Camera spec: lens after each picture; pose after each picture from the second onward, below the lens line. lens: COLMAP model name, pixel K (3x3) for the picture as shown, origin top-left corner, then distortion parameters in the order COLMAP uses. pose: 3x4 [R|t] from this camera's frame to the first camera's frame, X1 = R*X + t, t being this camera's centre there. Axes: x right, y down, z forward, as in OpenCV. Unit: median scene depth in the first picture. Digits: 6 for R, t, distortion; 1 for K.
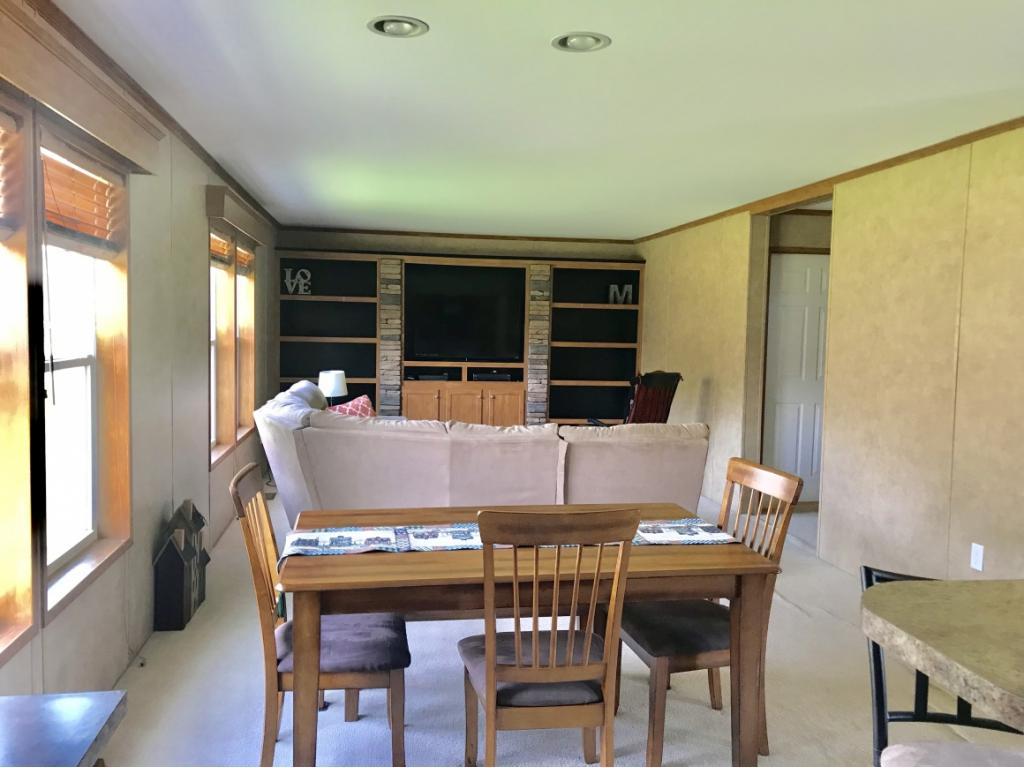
lens RADIAL K [[838.3, 0, 517.5], [0, 838.3, 378.3], [0, 0, 1]] dist [0.061692, -0.015170]
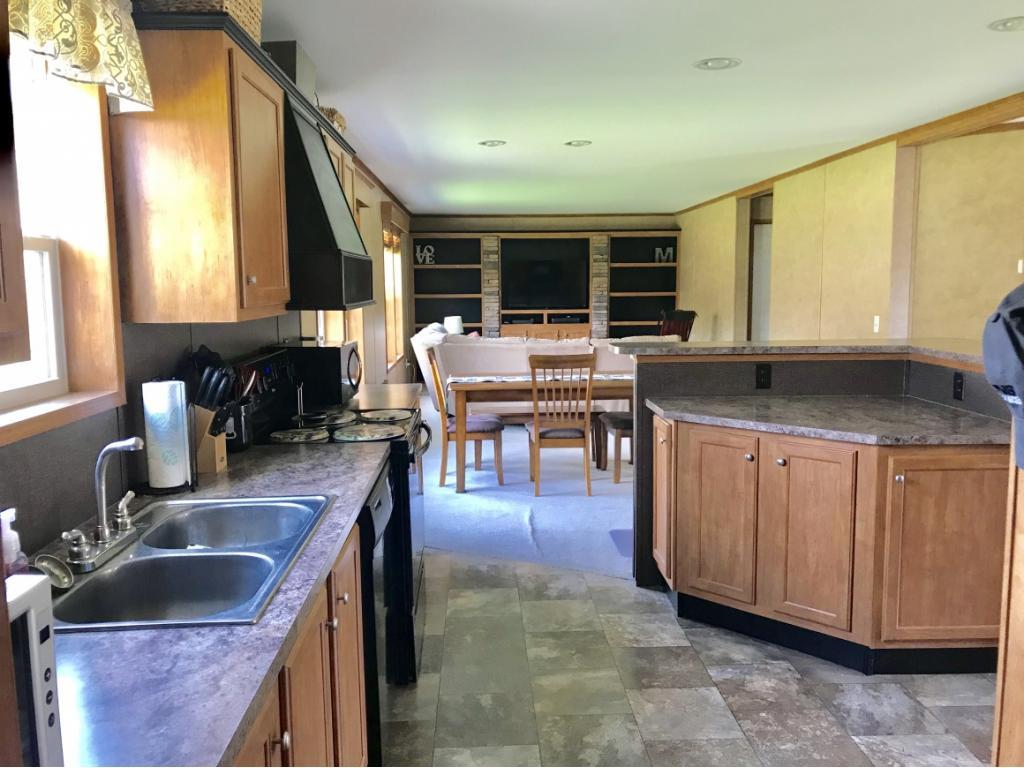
lens RADIAL K [[838.3, 0, 513.5], [0, 838.3, 387.9], [0, 0, 1]] dist [0.061692, -0.015170]
pose [[0.992003, -0.015106, -0.125310, 0.055935], [0.022423, 0.998112, 0.057186, 0.028992], [0.124209, -0.059538, 0.990468, -0.374541]]
